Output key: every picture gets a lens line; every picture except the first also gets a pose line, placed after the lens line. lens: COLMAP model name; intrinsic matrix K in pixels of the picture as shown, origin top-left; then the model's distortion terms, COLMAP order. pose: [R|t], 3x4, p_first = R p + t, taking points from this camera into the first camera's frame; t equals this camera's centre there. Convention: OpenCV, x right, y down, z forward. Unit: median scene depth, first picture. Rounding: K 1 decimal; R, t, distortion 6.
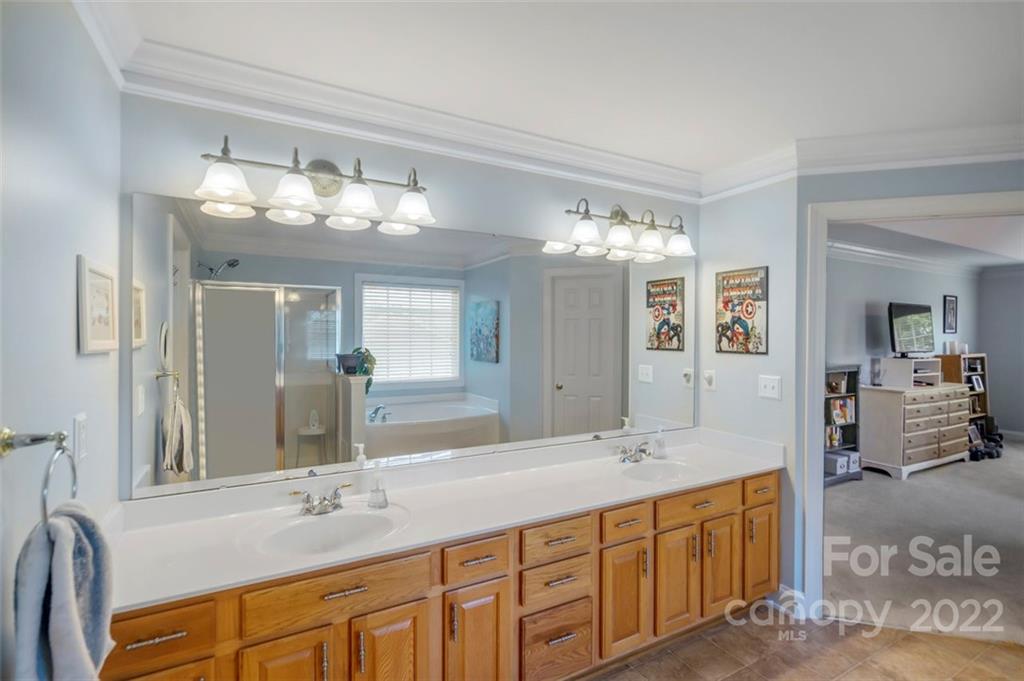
lens RADIAL K [[461.2, 0, 506.4], [0, 461.2, 334.3], [0, 0, 1]] dist [-0.000044, 0.000321]
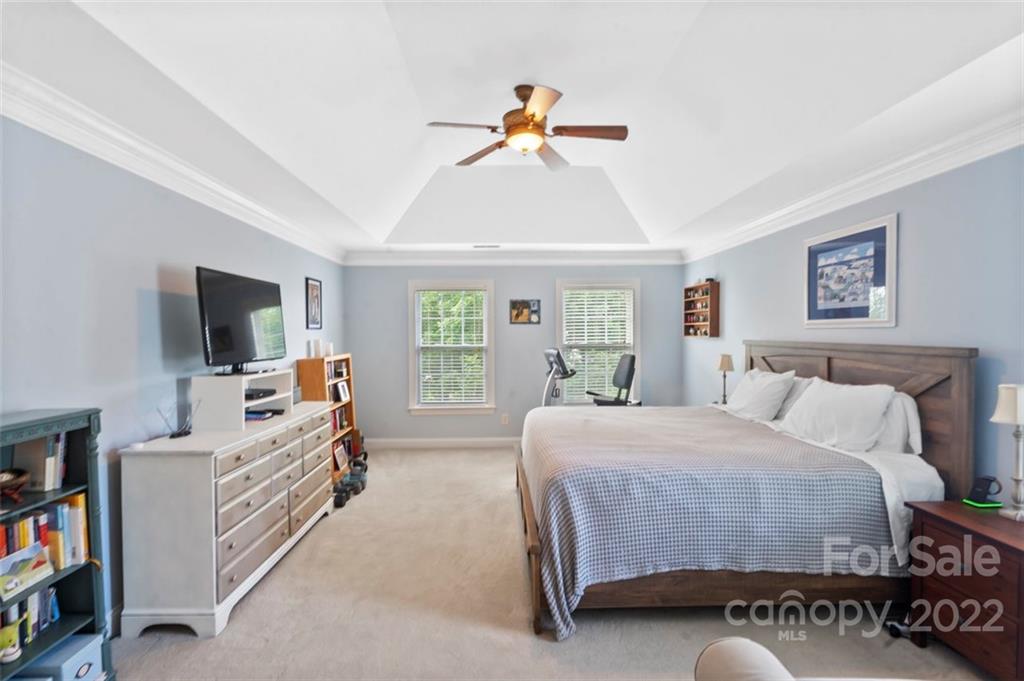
lens RADIAL K [[461.2, 0, 506.4], [0, 461.2, 334.3], [0, 0, 1]] dist [-0.000044, 0.000321]
pose [[0.443193, -0.017400, 0.896257, 0.461001], [0.019073, 0.999768, 0.009978, 0.004836], [-0.896223, 0.012672, 0.443422, 0.417765]]
